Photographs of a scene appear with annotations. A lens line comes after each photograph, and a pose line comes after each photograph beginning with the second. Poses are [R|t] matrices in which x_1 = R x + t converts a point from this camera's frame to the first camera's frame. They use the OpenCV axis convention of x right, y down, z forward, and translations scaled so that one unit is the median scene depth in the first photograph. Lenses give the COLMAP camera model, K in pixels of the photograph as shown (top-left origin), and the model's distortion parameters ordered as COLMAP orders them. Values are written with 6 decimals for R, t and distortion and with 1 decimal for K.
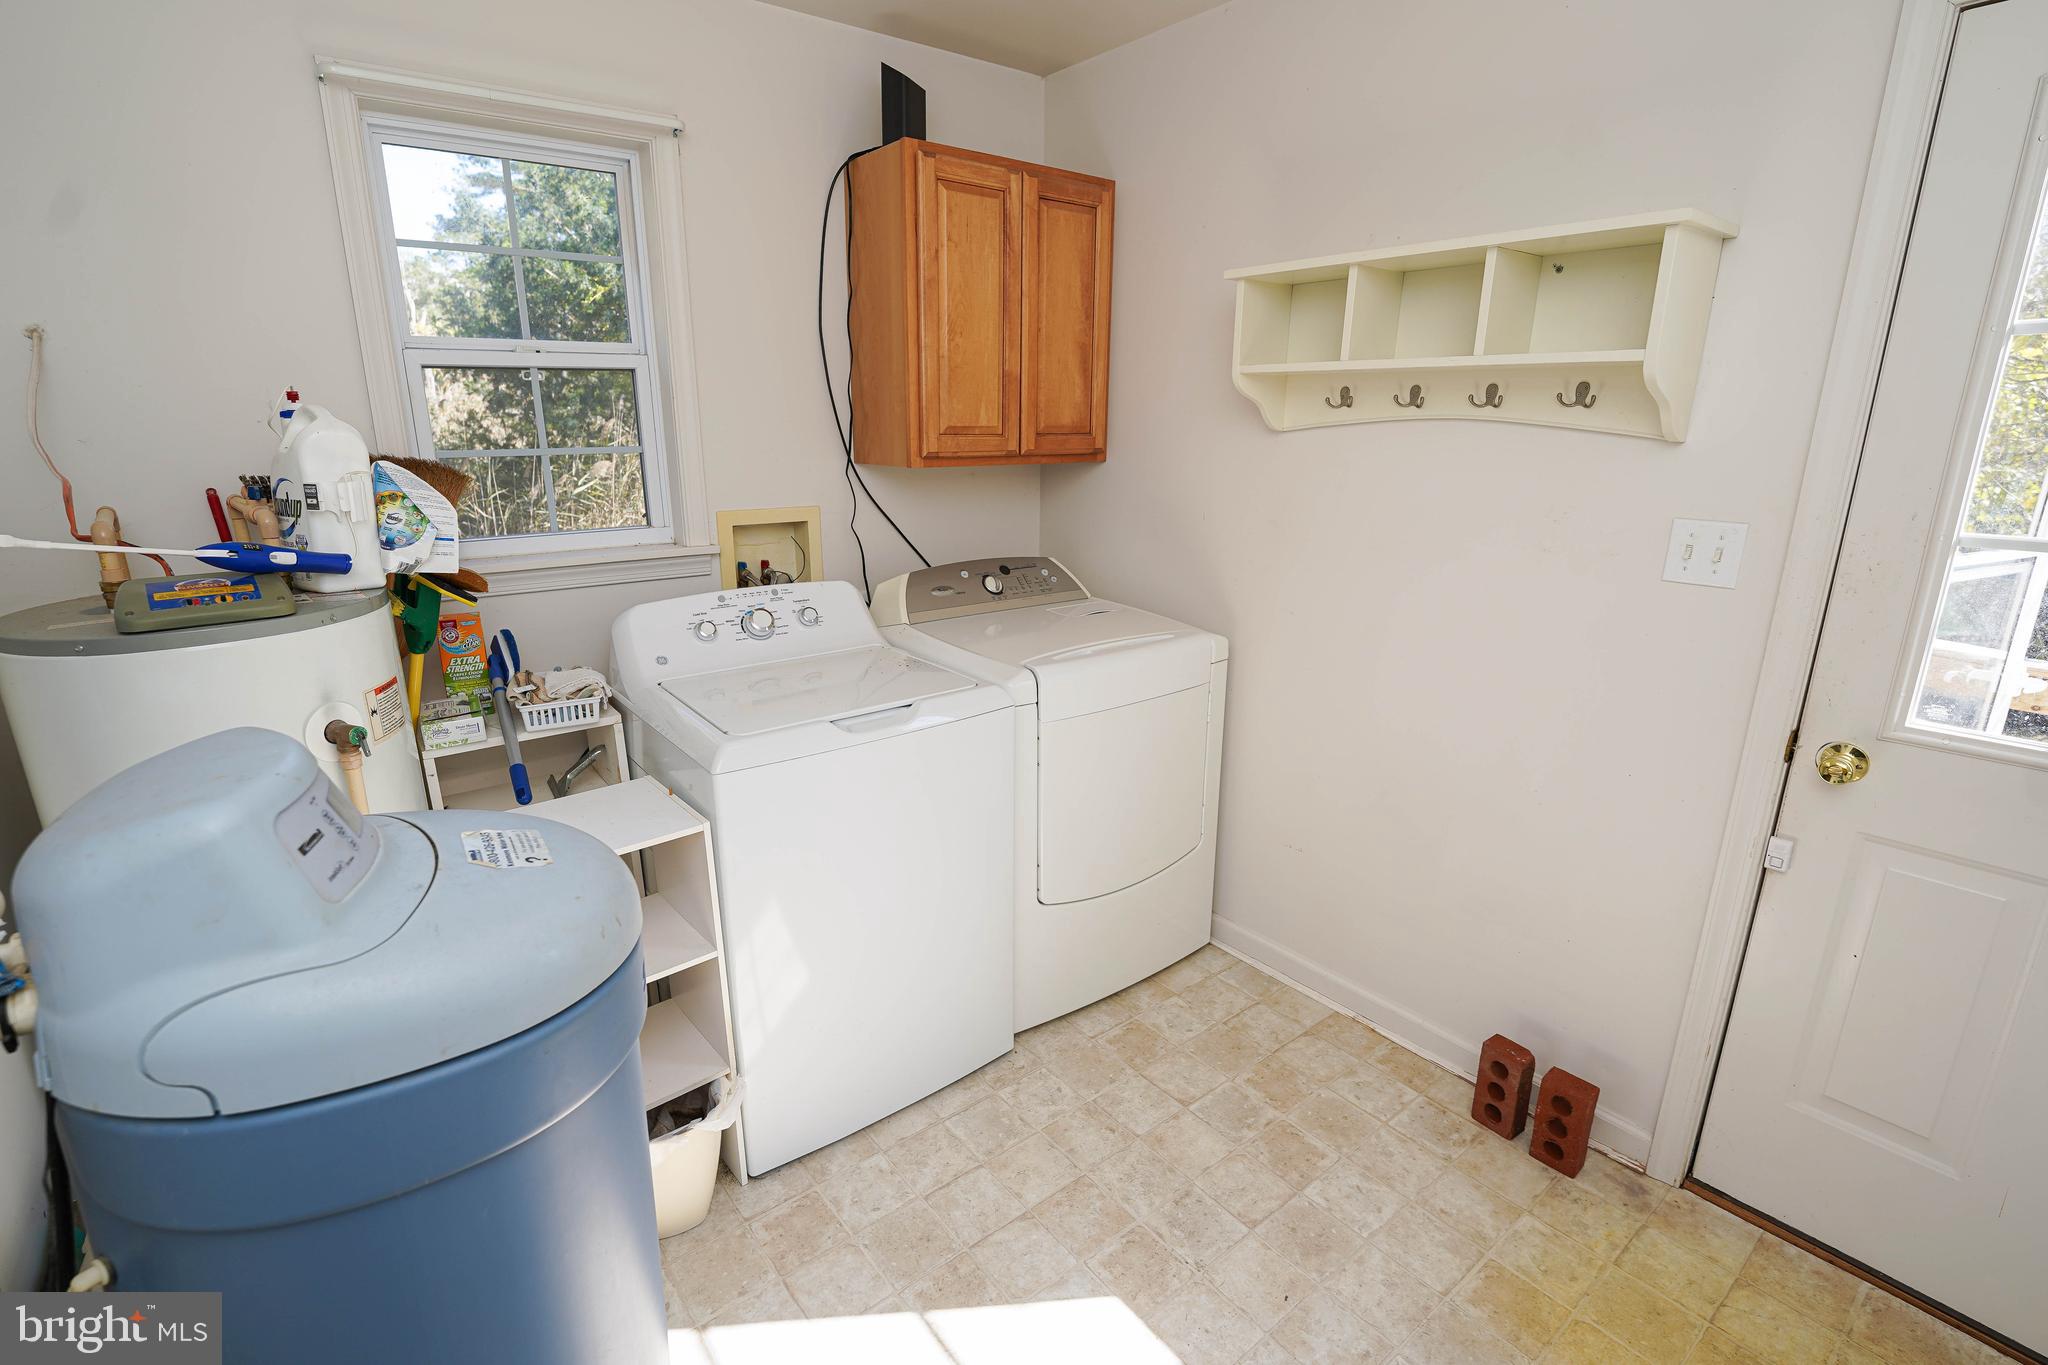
lens RADIAL K [[938.4, 0, 1019.8], [0, 938.4, 674.5], [0, 0, 1]] dist [-0.011787, -0.000361]
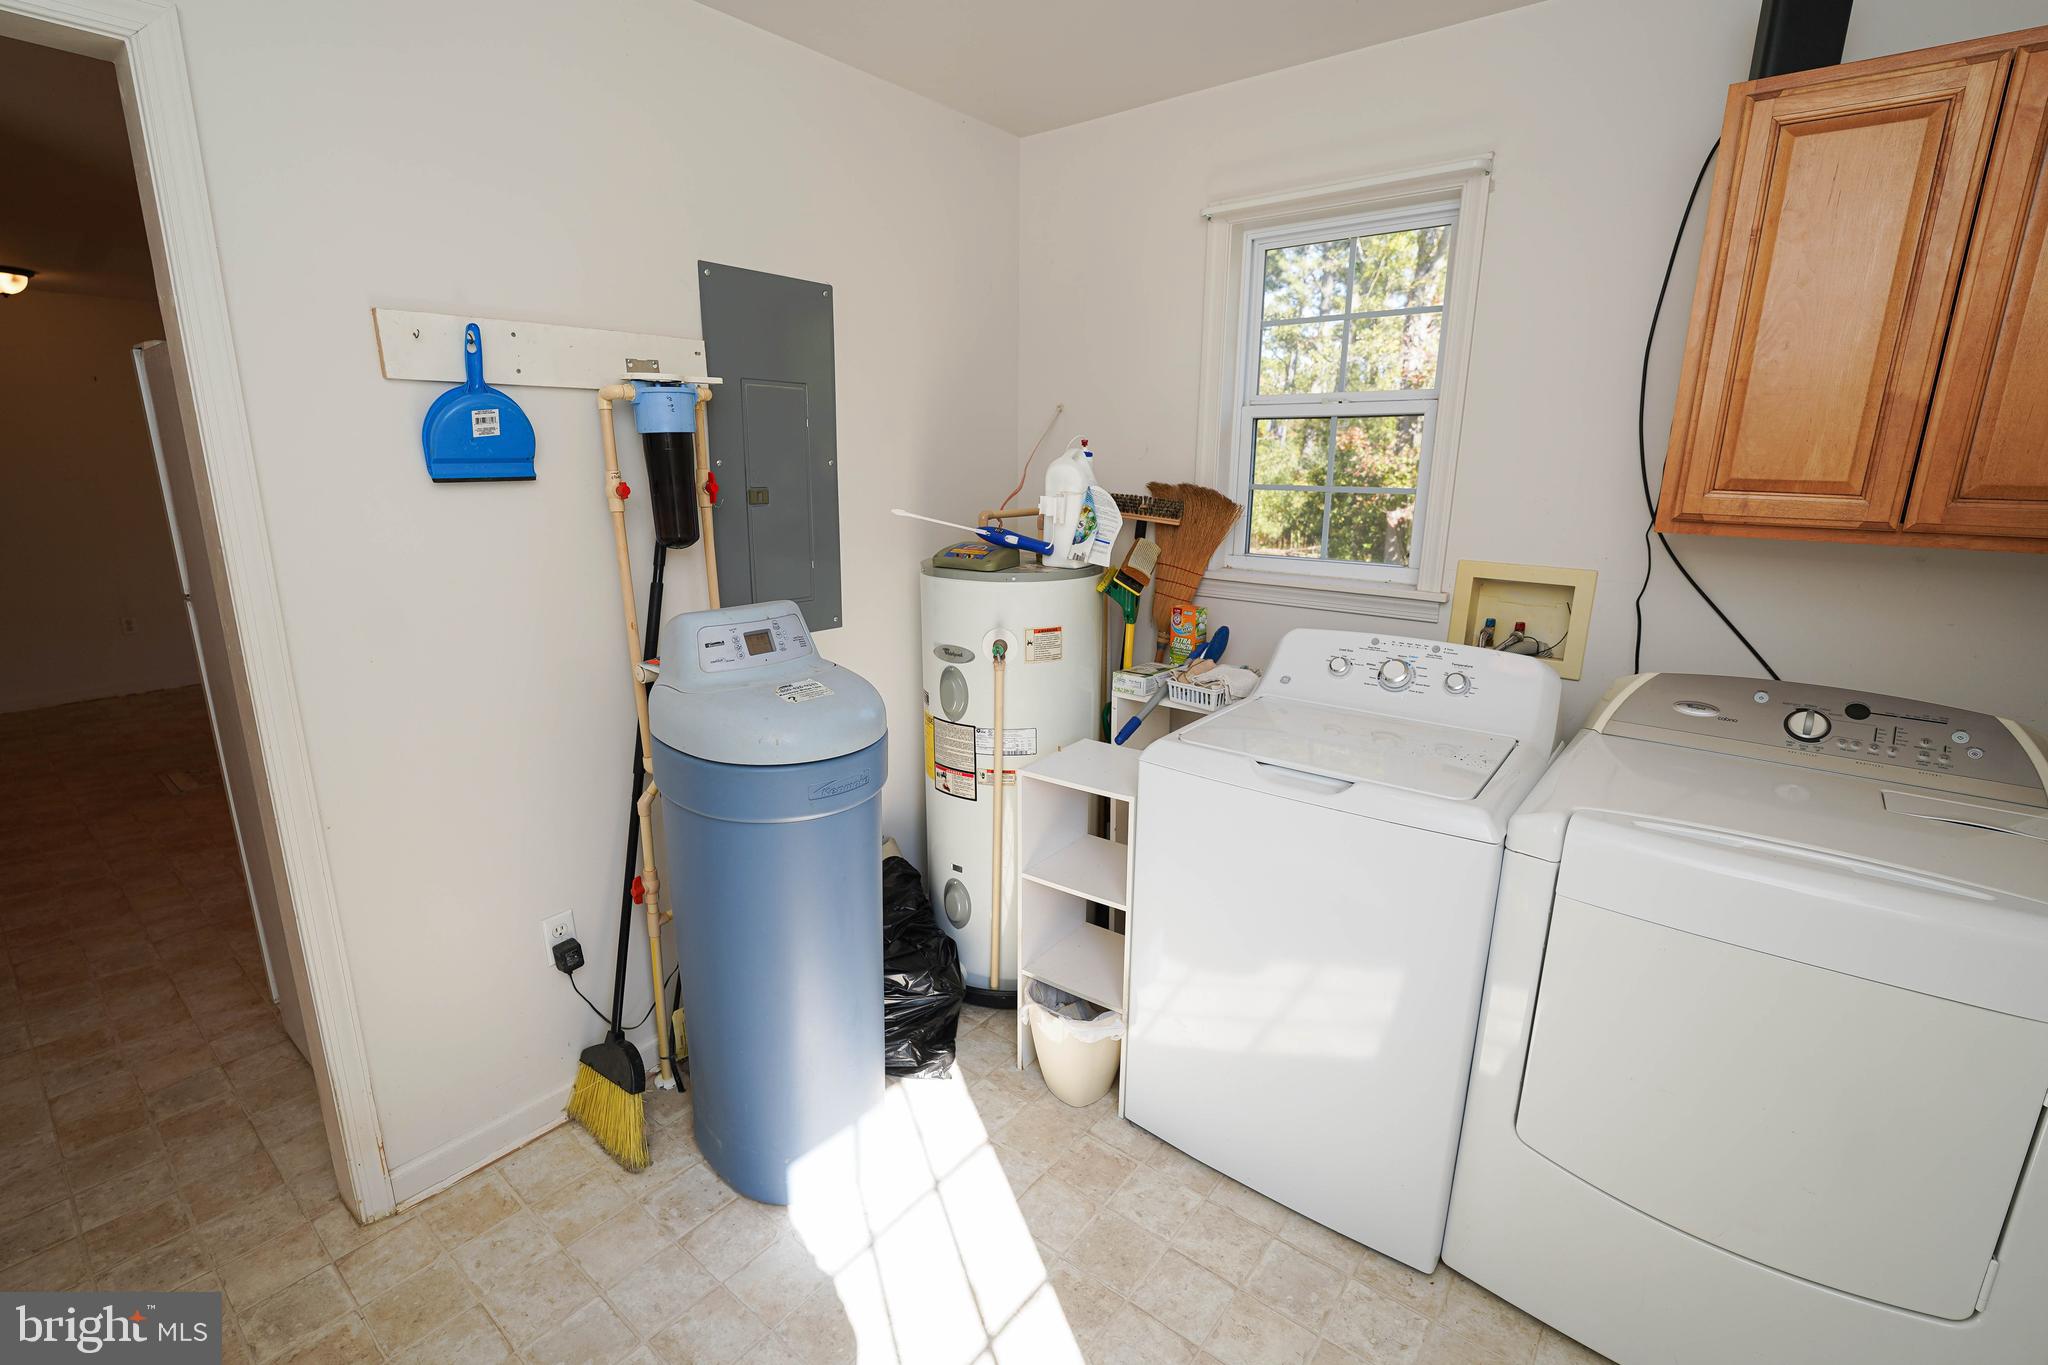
lens RADIAL K [[914.7, 0, 1022.7], [0, 914.7, 692.6], [0, 0, 1]] dist [-0.031641, 0.000547]
pose [[0.222466, 0.242256, -0.944363, 0.606527], [-0.264306, 0.947348, 0.180758, -0.122163], [0.938430, 0.209388, 0.274782, 0.462145]]
